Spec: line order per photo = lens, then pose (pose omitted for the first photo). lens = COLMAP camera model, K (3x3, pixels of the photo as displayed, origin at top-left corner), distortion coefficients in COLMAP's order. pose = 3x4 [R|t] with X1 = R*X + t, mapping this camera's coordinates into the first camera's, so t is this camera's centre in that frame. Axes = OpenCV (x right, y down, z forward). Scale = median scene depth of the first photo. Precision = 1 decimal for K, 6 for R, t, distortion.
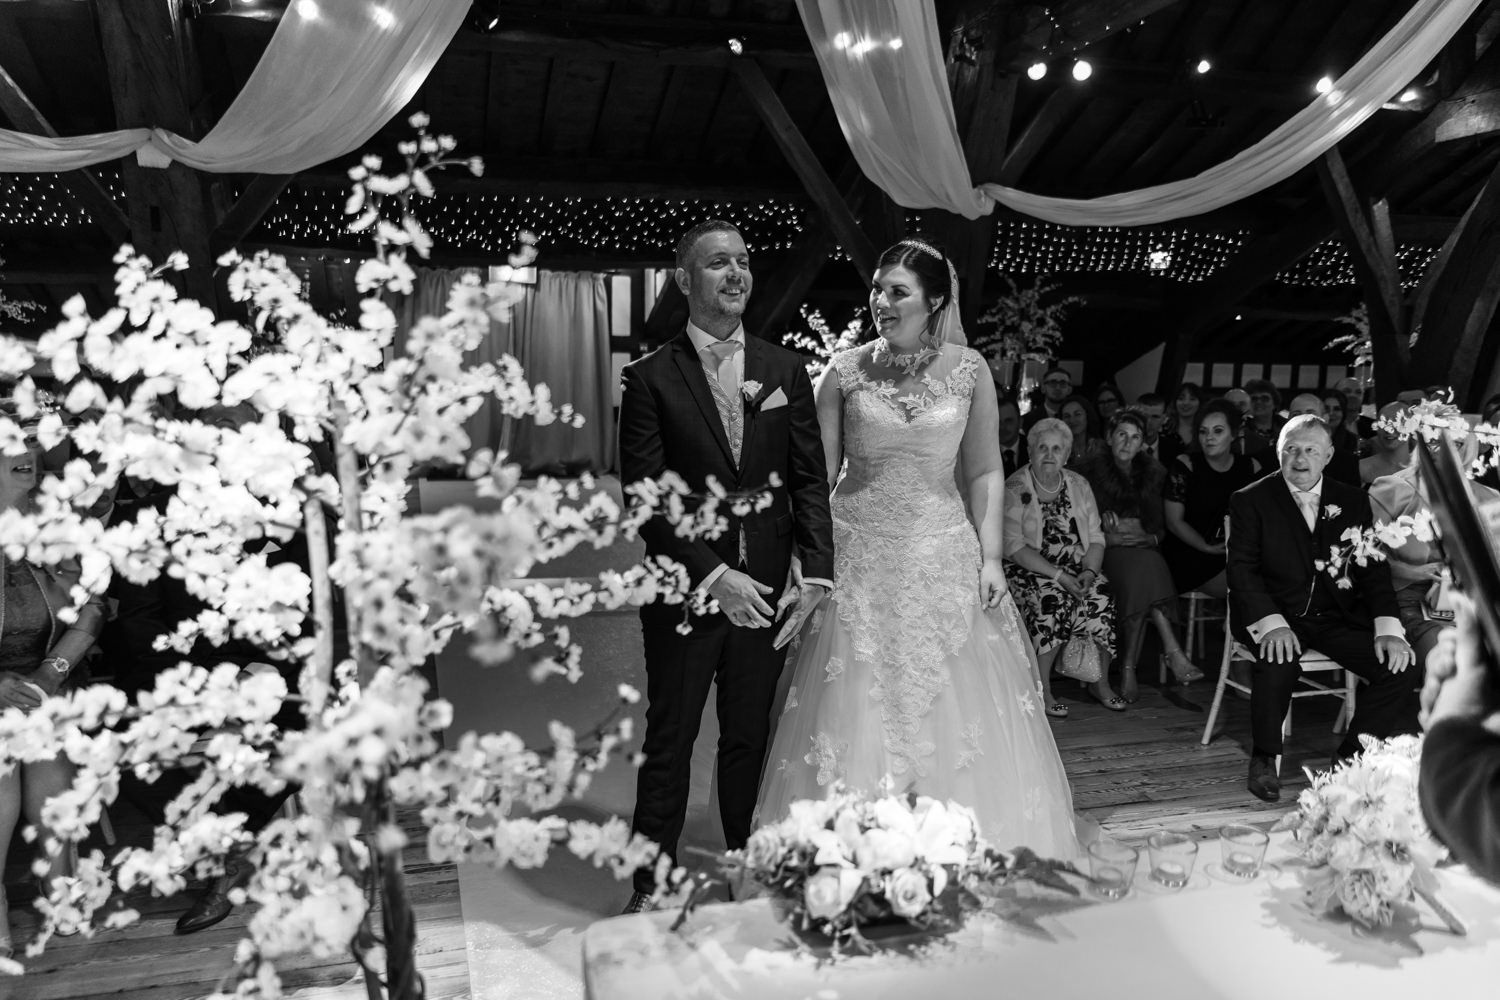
lens RADIAL K [[1185.5, 0, 747.7], [0, 1185.5, 501.1], [0, 0, 1]] dist [-0.018479, 0.007927]
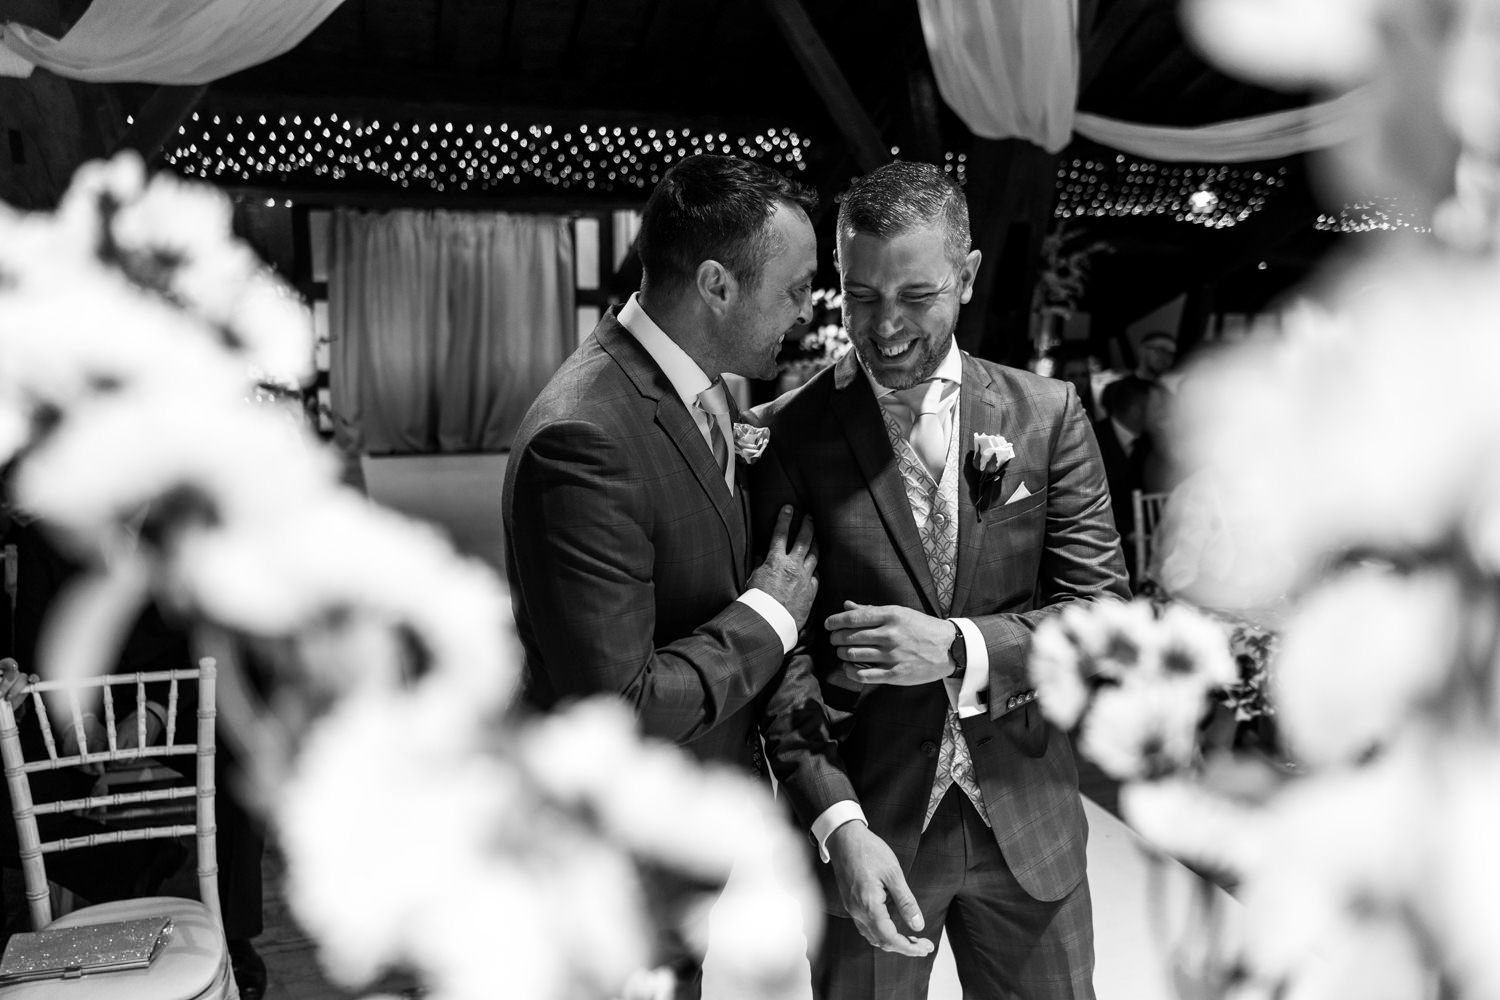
lens RADIAL K [[1185.5, 0, 758.0], [0, 1185.5, 503.9], [0, 0, 1]] dist [-0.018479, 0.007927]
pose [[0.997677, -0.015886, 0.066239, -0.051655], [0.012602, 0.998685, 0.049703, -0.026607], [-0.066942, -0.048753, 0.996565, 0.129809]]
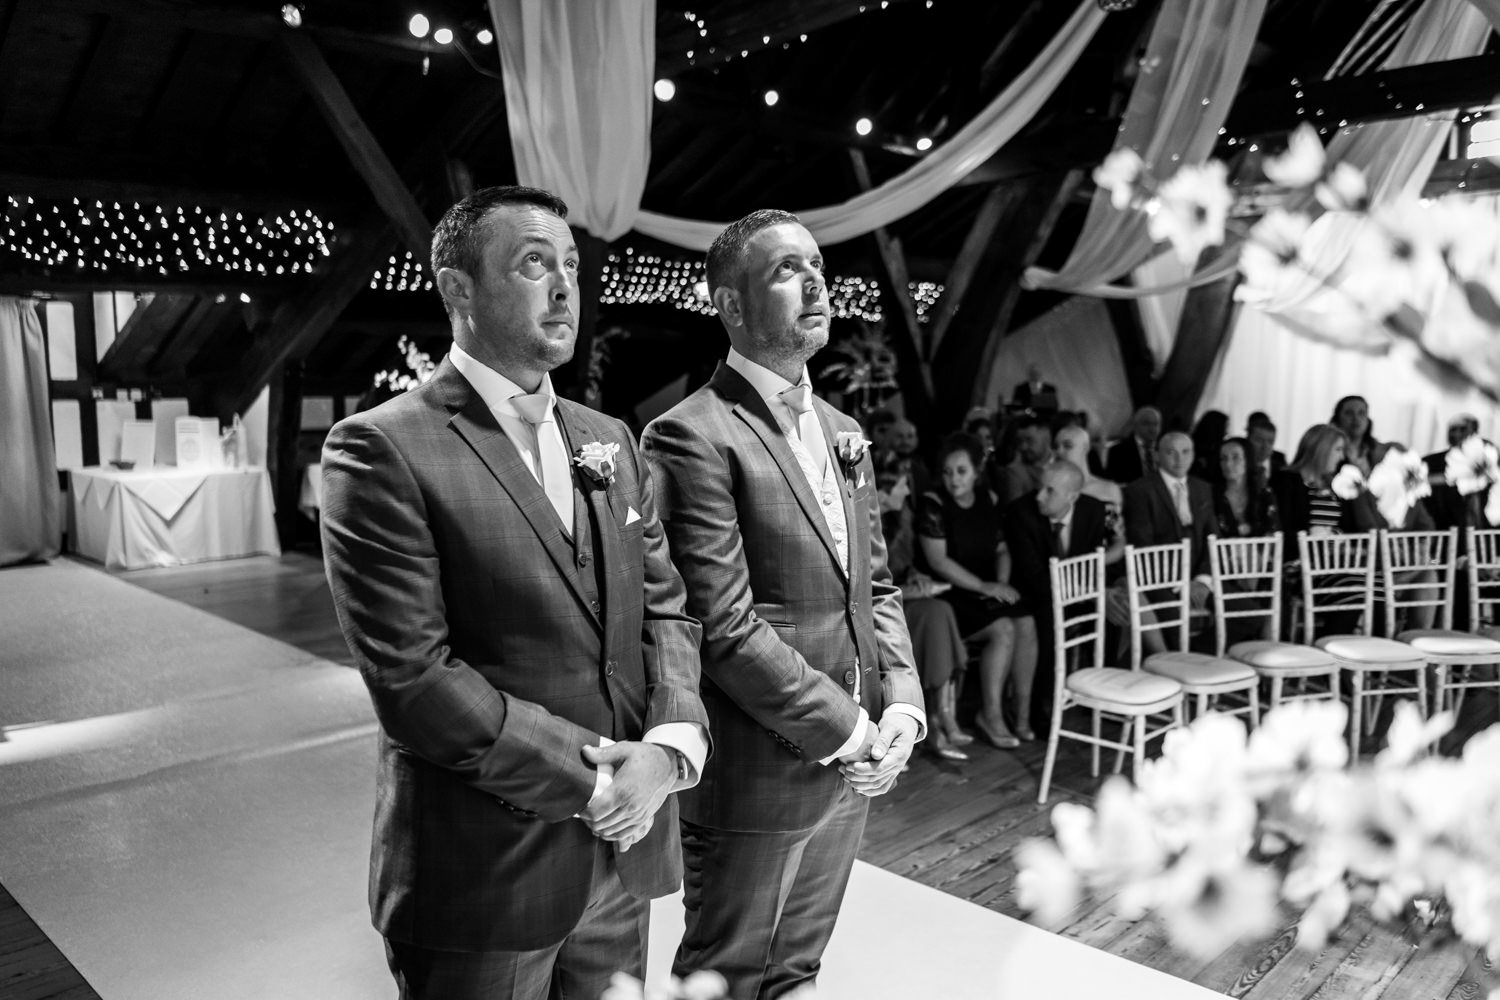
lens RADIAL K [[1185.5, 0, 755.0], [0, 1185.5, 492.7], [0, 0, 1]] dist [-0.018479, 0.007927]
pose [[0.868731, -0.067623, 0.490646, -0.119148], [0.084707, 0.996325, -0.012662, -0.021351], [-0.487987, 0.052561, 0.871267, 0.133480]]
